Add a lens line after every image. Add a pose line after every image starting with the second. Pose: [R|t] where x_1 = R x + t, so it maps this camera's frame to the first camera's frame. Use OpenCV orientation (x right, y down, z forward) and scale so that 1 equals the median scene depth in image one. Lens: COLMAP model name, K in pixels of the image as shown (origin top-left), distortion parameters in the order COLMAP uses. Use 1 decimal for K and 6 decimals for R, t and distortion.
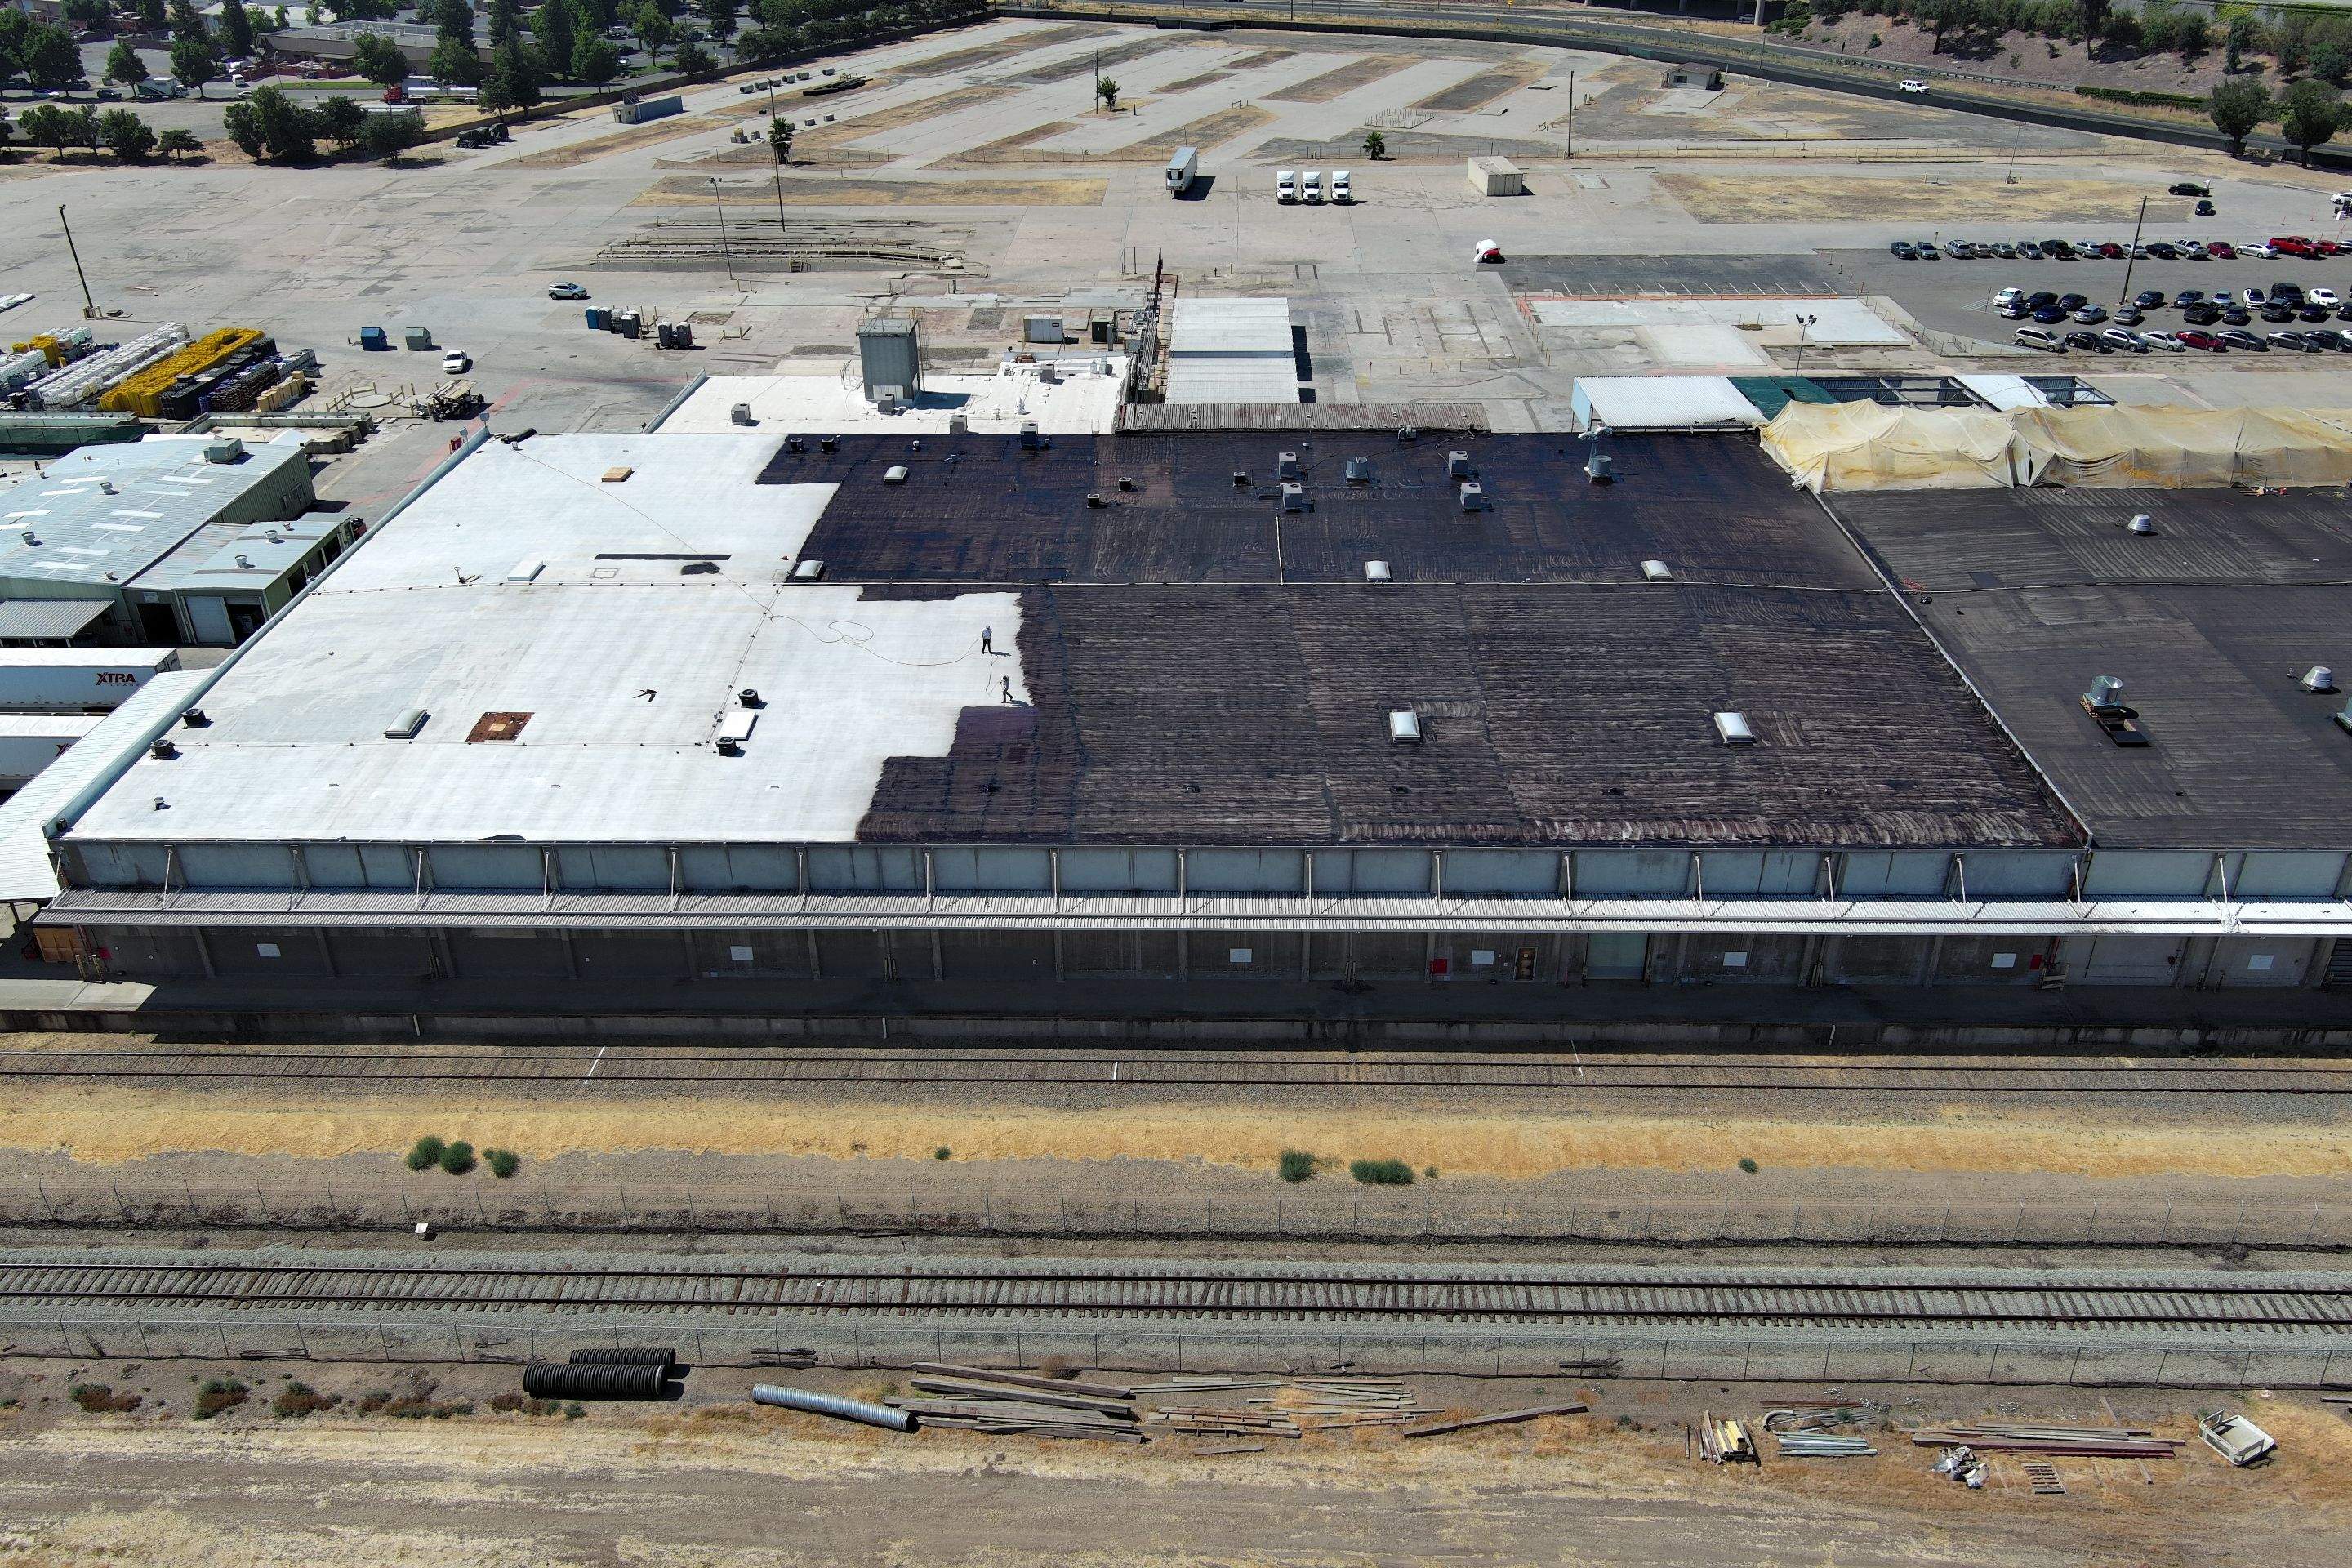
lens RADIAL K [[1839.4, 0, 1176.0], [0, 1839.4, 784.0], [0, 0, 1]] dist [0.006089, 0.005747]
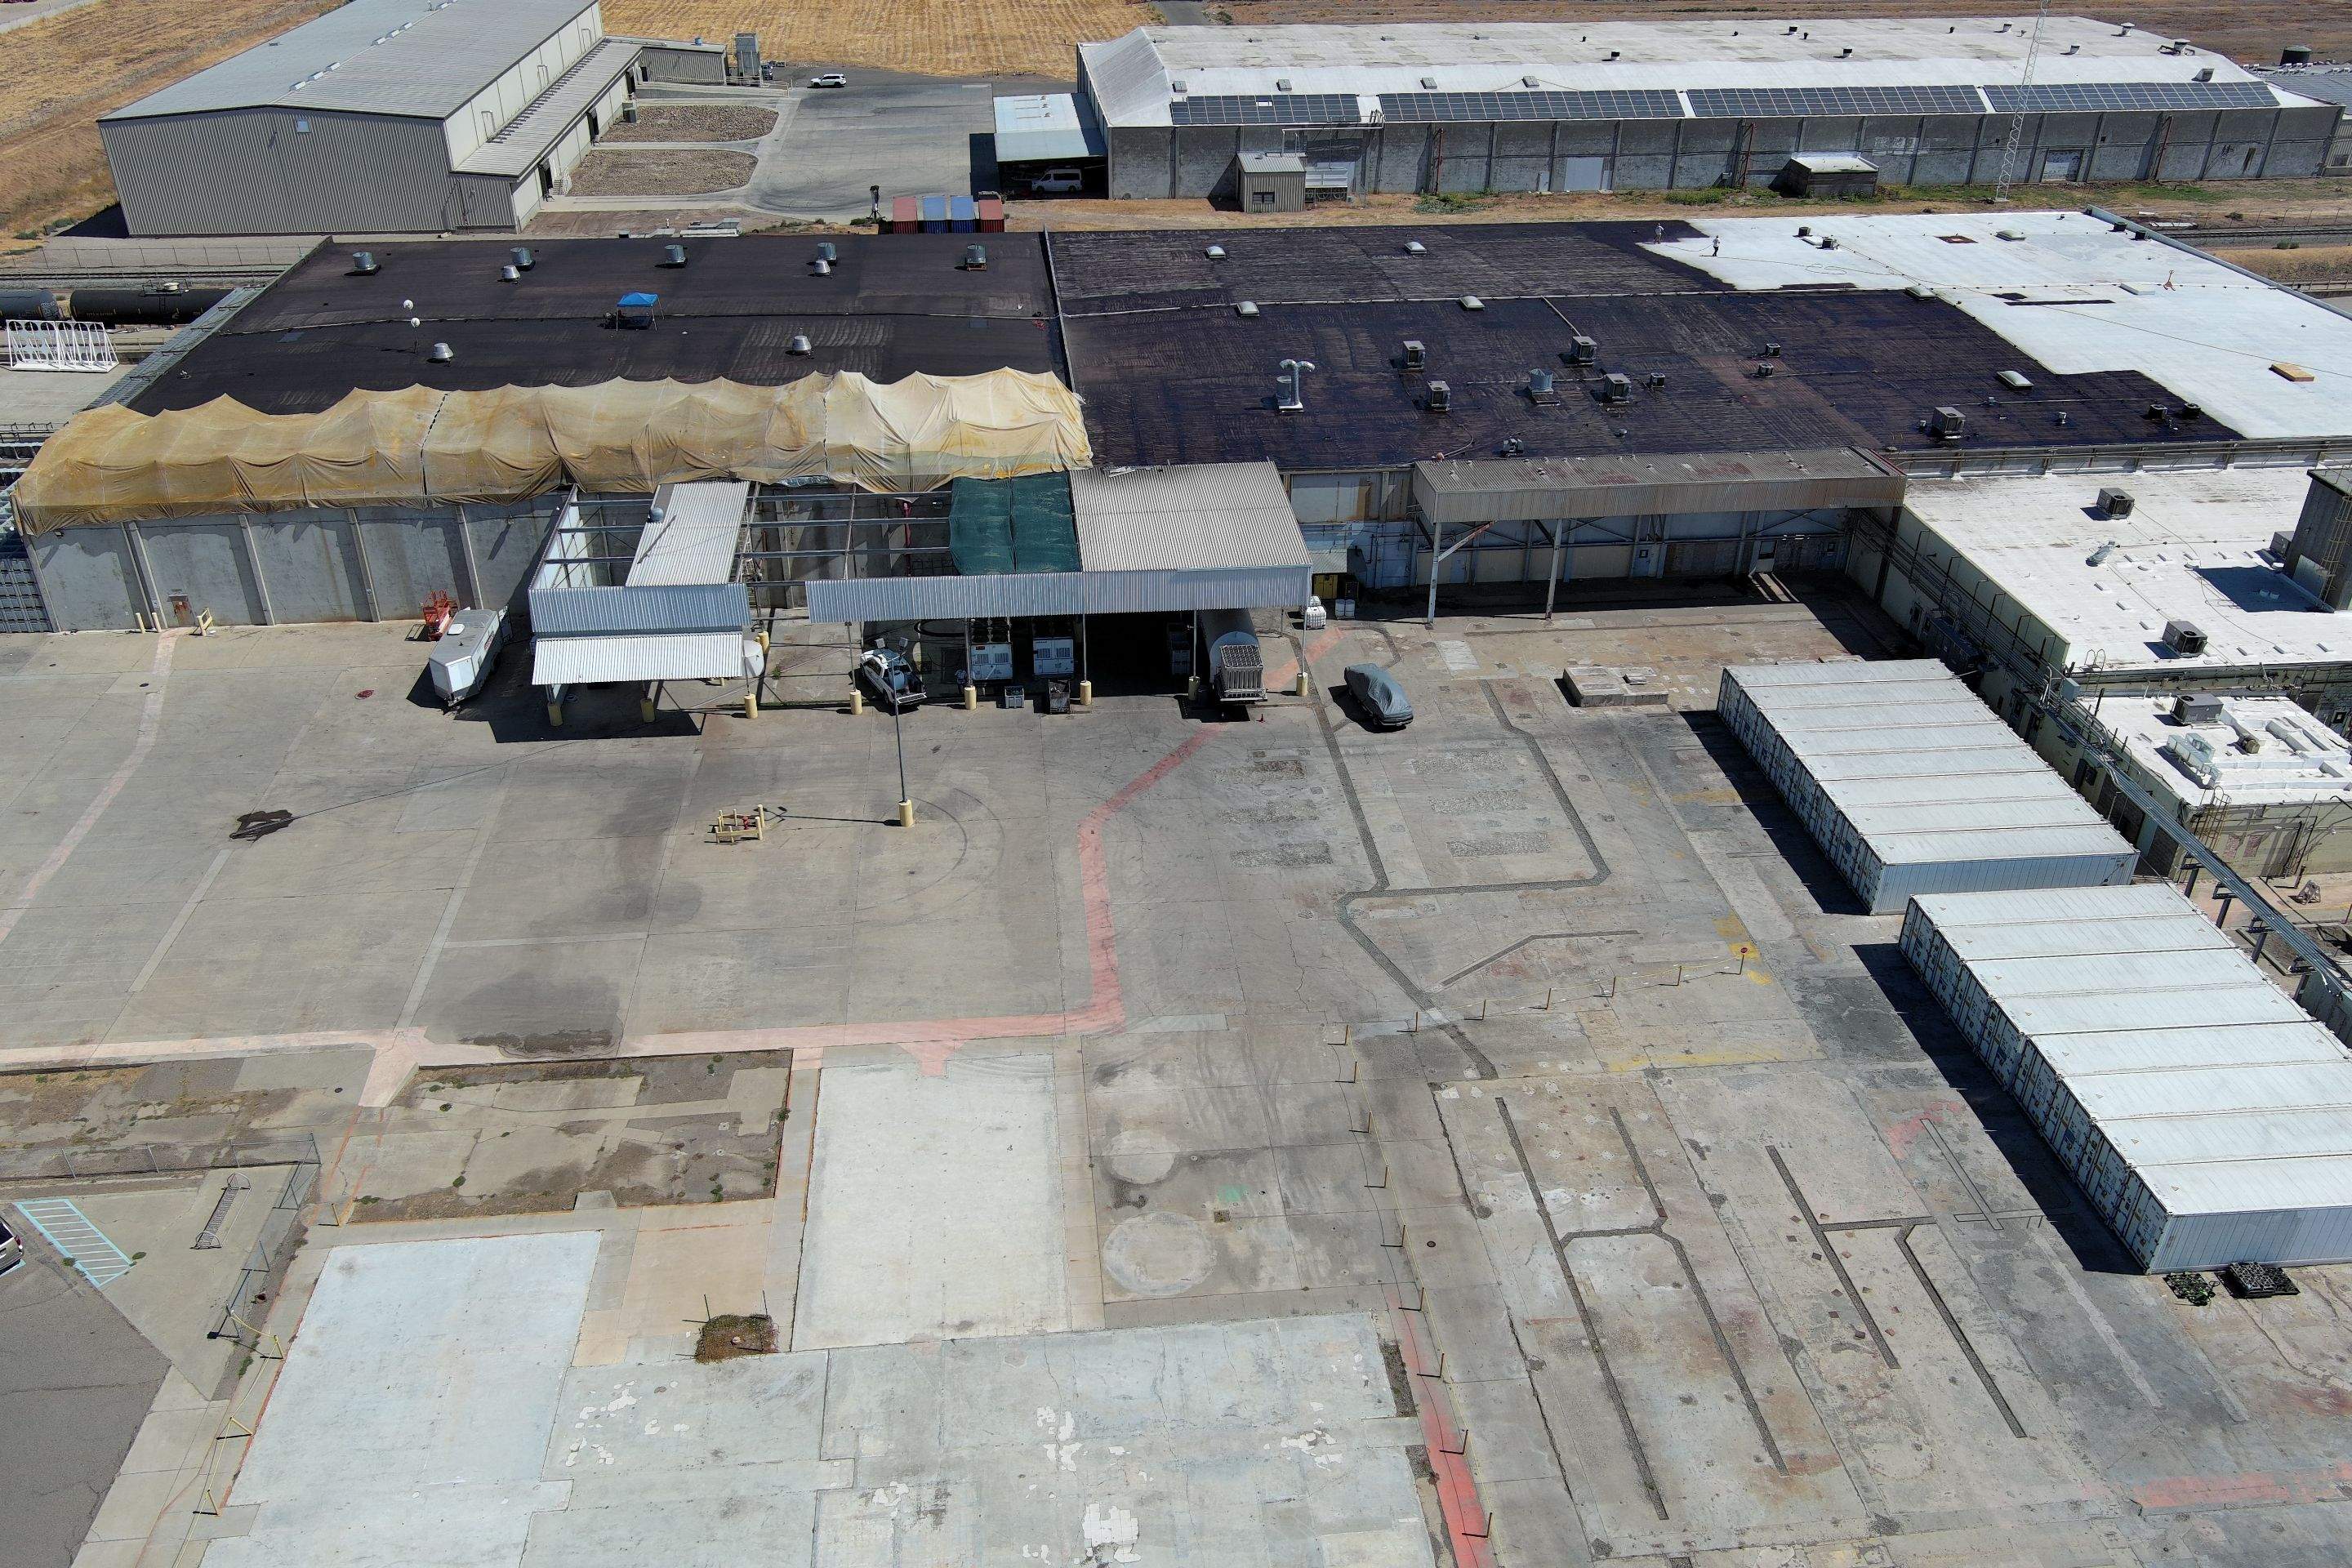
lens RADIAL K [[1839.4, 0, 1176.0], [0, 1839.4, 784.0], [0, 0, 1]] dist [0.006089, 0.005747]
pose [[-0.992268, 0.062007, -0.107515, 0.262709], [-0.060547, 0.514358, 0.855436, -0.567977], [0.108344, 0.855331, -0.506626, 1.078259]]
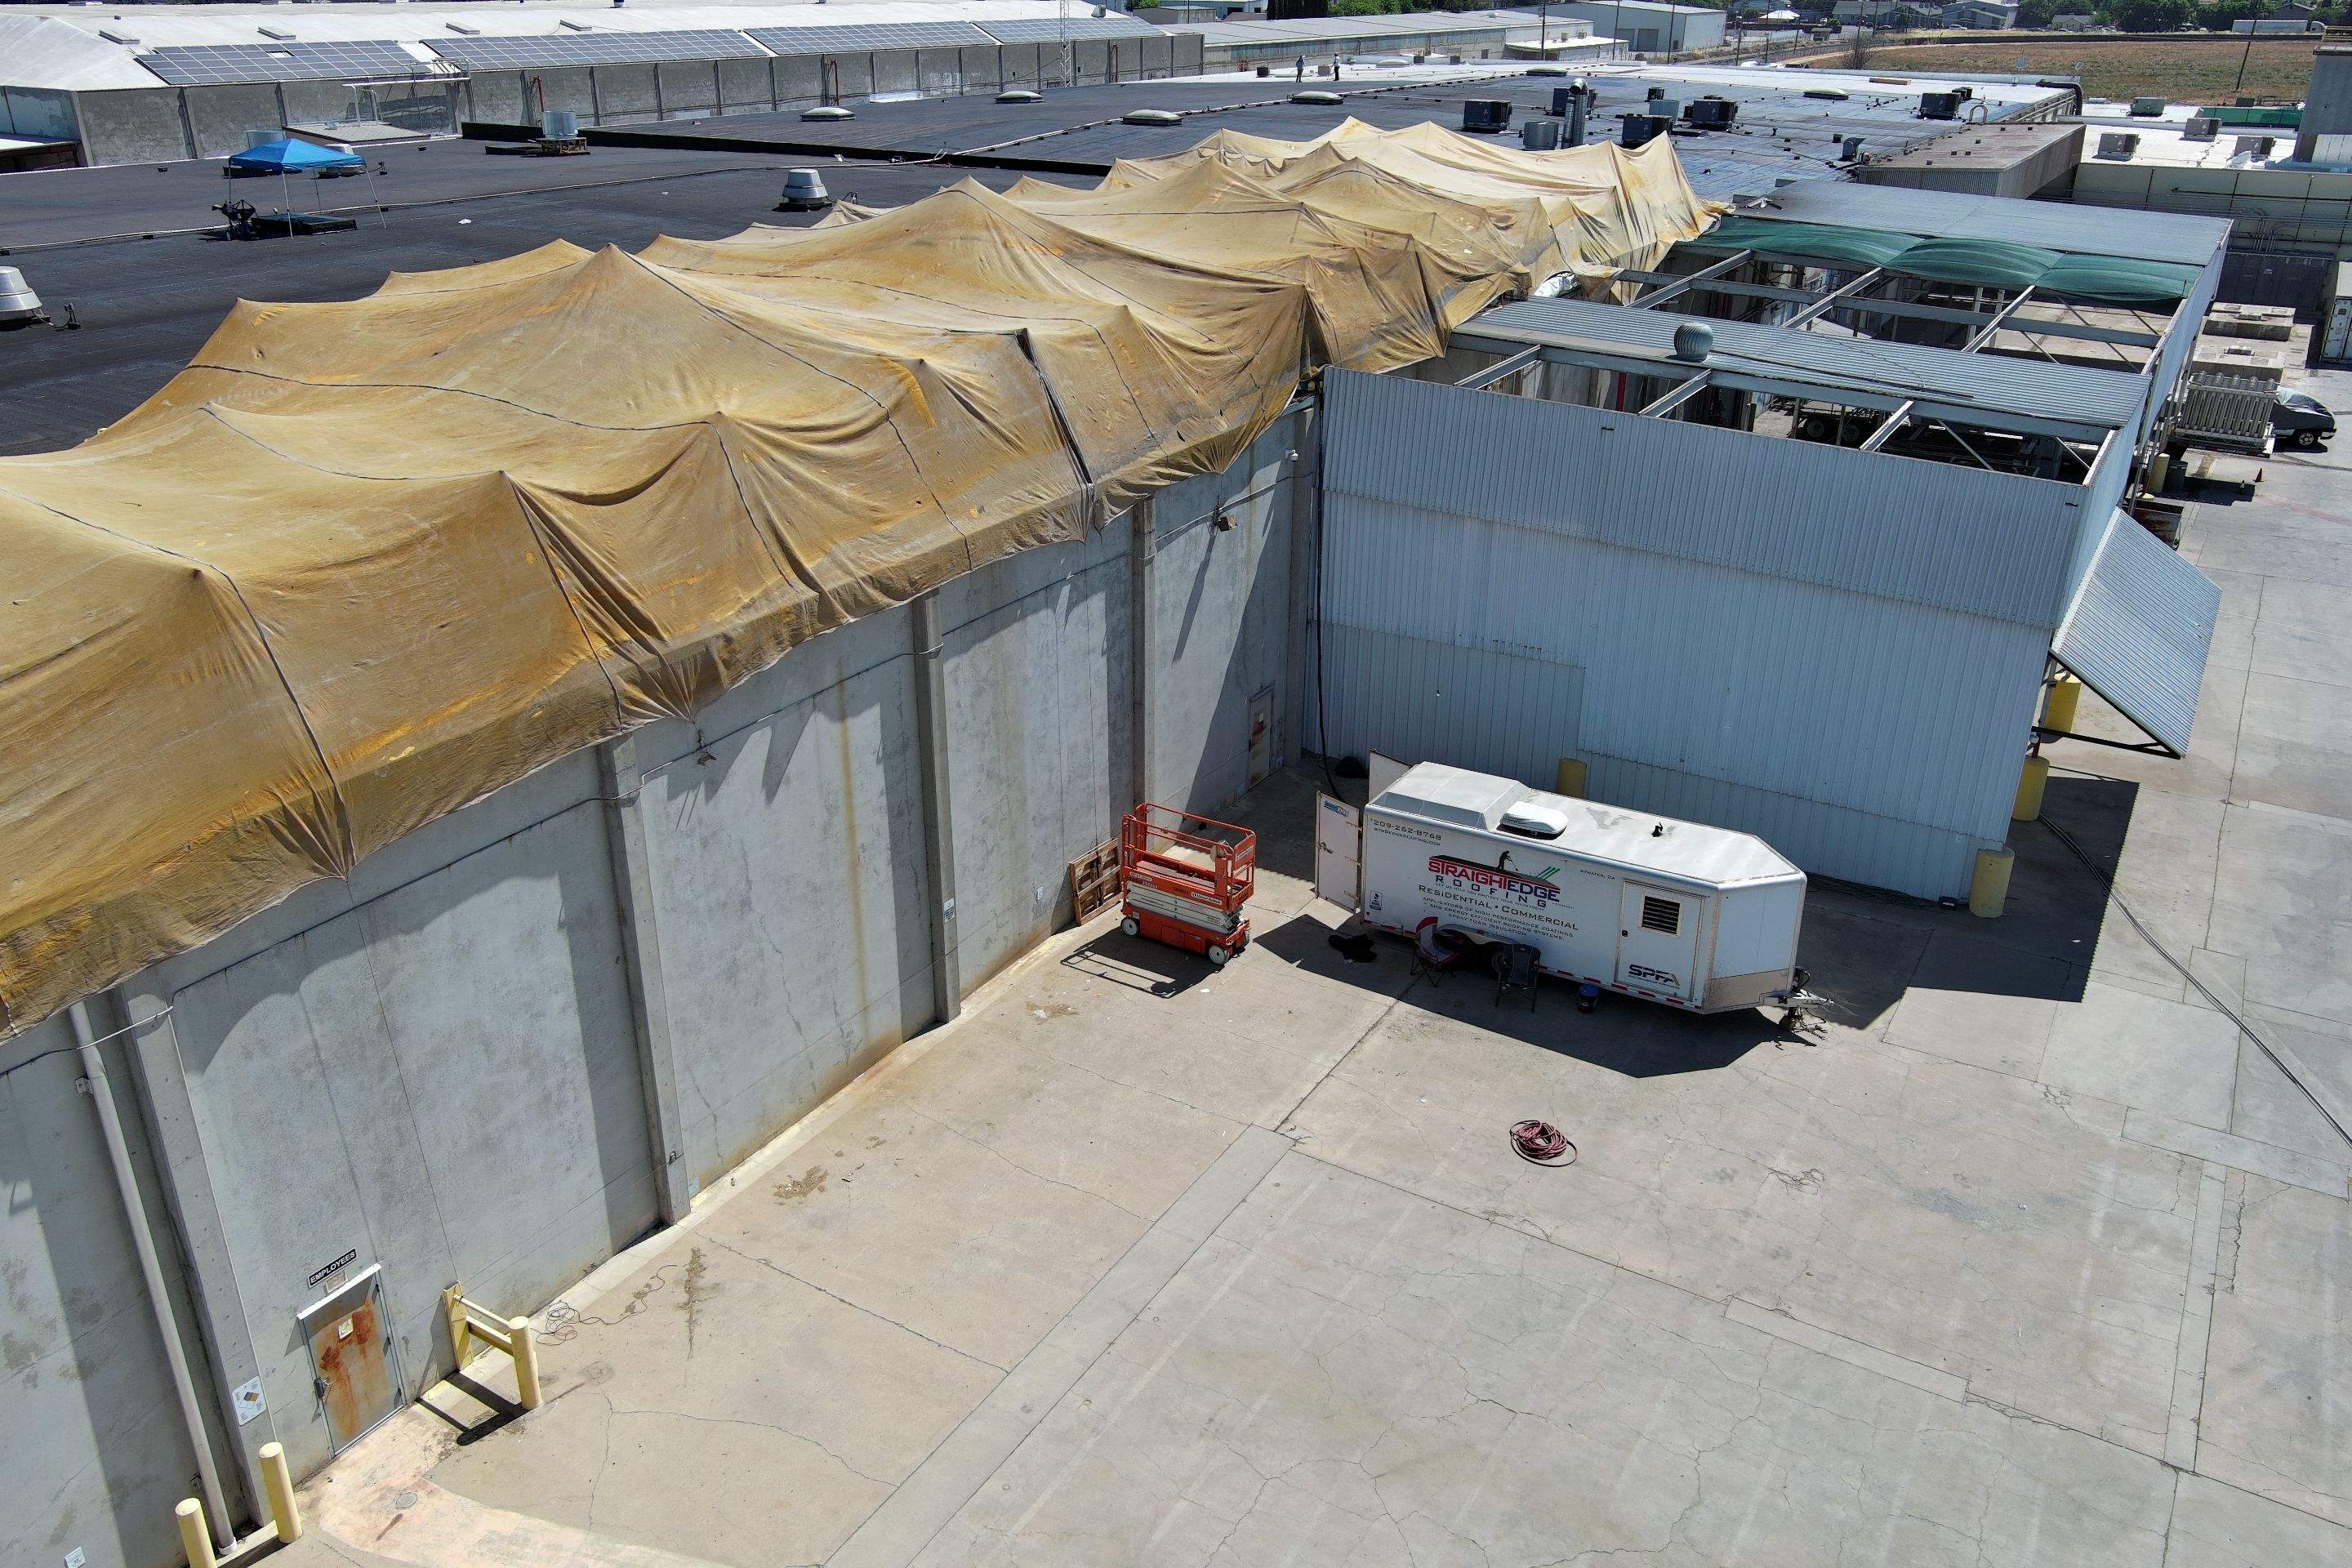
lens RADIAL K [[1809.9, 0, 1172.6], [0, 1809.9, 789.5], [0, 0, 1]] dist [-0.001445, 0.013403]
pose [[-0.491115, 0.361837, -0.792389, 0.544080], [-0.428159, 0.691912, 0.581324, -0.207616], [0.758608, 0.624765, -0.184885, 0.755962]]
